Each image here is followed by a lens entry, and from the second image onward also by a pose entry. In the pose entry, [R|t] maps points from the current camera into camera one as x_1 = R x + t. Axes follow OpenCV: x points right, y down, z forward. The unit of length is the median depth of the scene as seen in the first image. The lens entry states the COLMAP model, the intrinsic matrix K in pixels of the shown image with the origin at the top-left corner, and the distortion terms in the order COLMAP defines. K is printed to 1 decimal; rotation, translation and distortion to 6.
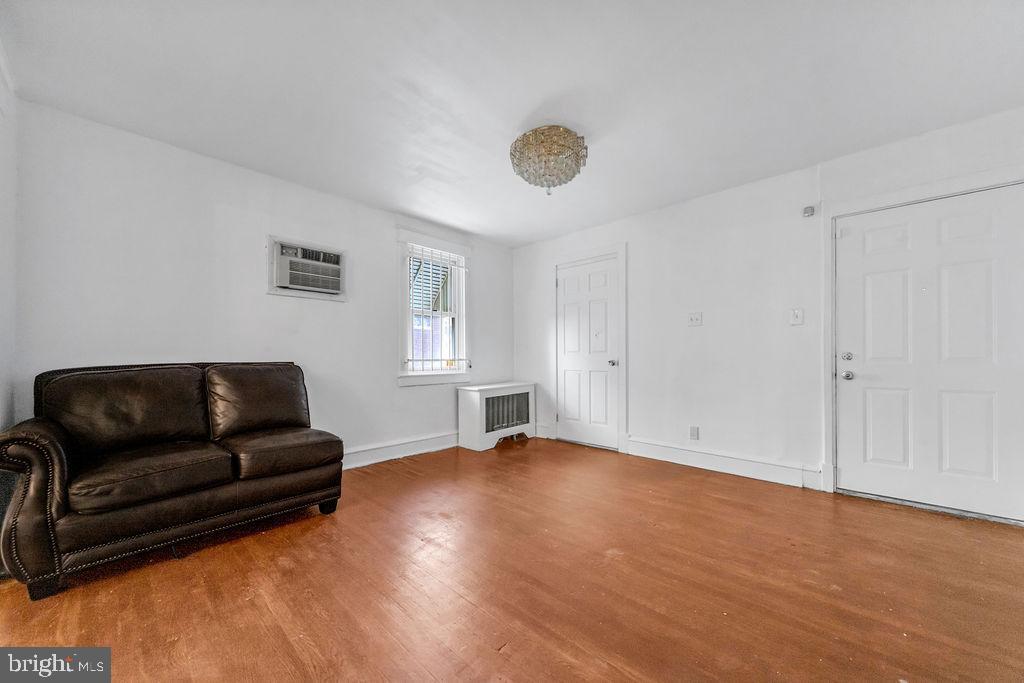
lens RADIAL K [[381.9, 0, 515.3], [0, 381.9, 355.1], [0, 0, 1]] dist [0.000000, 0.000015]
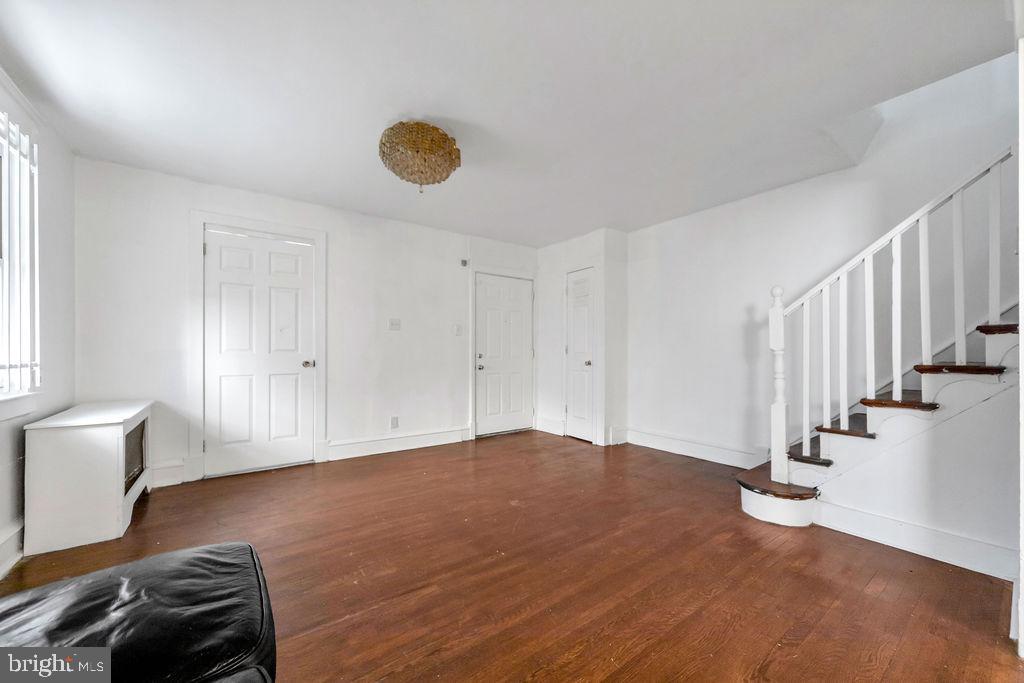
lens RADIAL K [[386.3, 0, 521.6], [0, 386.3, 350.7], [0, 0, 1]] dist [0.000652, 0.000078]
pose [[0.162130, 0.008626, 0.986732, -0.557551], [-0.007195, 0.999946, -0.007560, -0.006083], [-0.986743, -0.005874, 0.162183, 0.384372]]
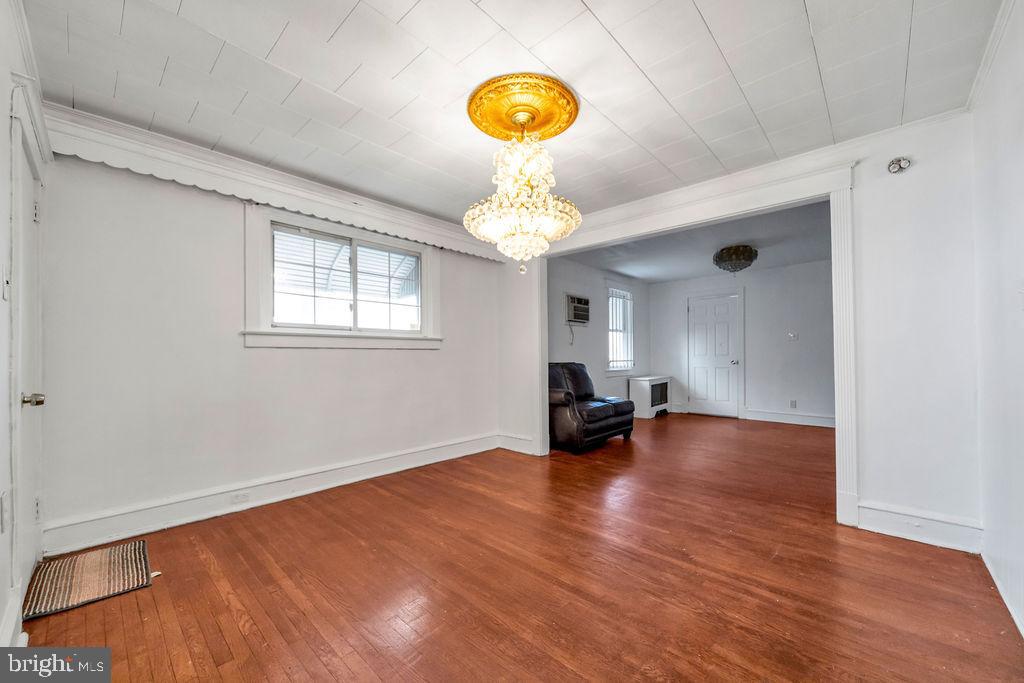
lens RADIAL K [[398.1, 0, 513.9], [0, 398.1, 352.1], [0, 0, 1]] dist [0.000295, 0.000029]
pose [[0.999980, -0.001303, 0.006263, -0.690222], [0.001319, 0.999996, -0.002498, -0.020178], [-0.006260, 0.002506, 0.999977, -0.669451]]
